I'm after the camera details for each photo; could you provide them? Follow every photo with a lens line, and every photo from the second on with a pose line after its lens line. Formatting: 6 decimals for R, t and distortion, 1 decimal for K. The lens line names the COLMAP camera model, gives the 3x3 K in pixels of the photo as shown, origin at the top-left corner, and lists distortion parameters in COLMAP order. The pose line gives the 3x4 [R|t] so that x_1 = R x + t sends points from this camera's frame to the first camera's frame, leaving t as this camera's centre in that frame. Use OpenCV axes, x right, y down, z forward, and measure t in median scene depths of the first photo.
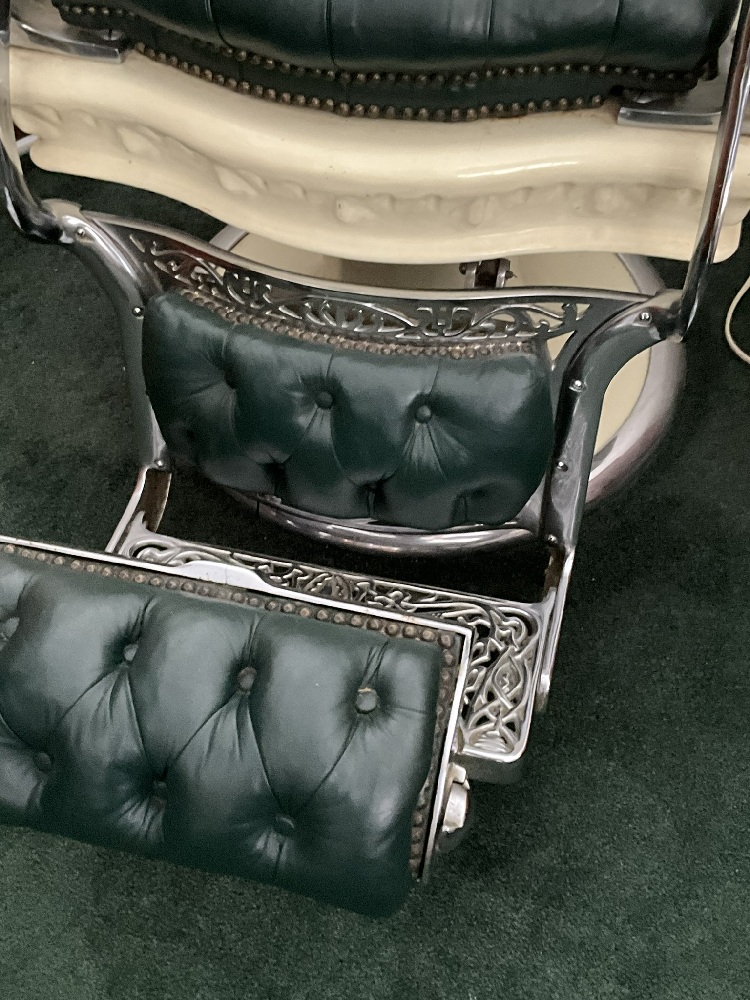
lens RADIAL K [[1159.1, 0, 375.0], [0, 1159.1, 500.0], [0, 0, 1]] dist [0.217039, -0.758331]
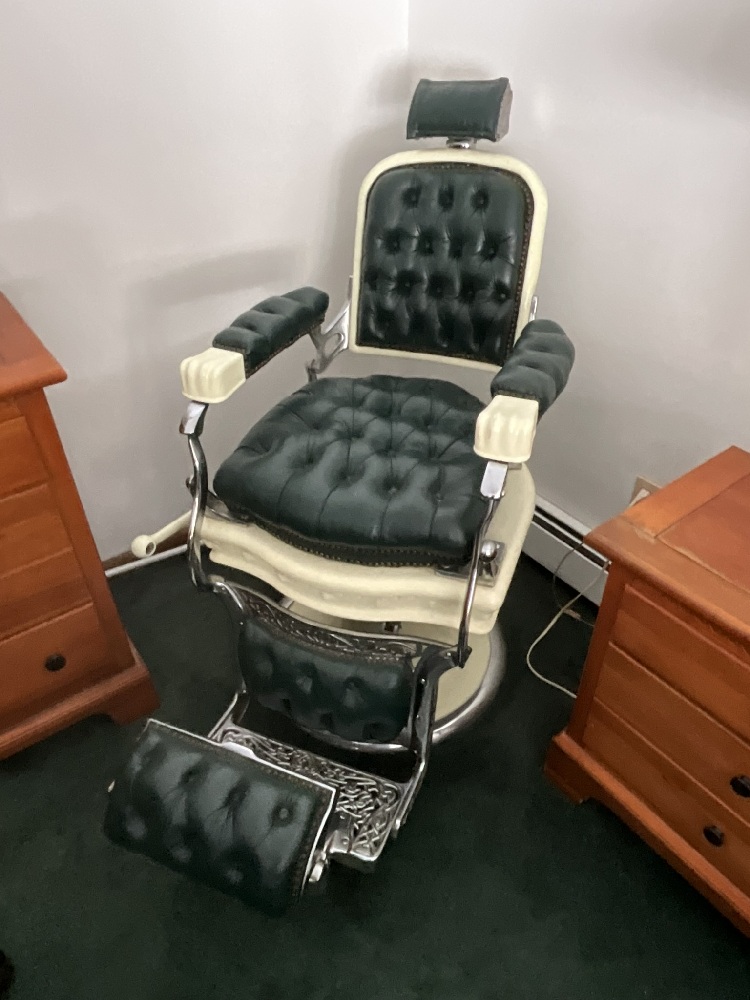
lens RADIAL K [[695.9, 0, 375.0], [0, 695.9, 500.0], [0, 0, 1]] dist [-0.001965, -0.008821]
pose [[0.988247, 0.089831, -0.123687, 0.215672], [-0.121330, 0.953126, -0.277181, -0.048297], [0.092990, 0.288930, 0.952823, -0.367575]]
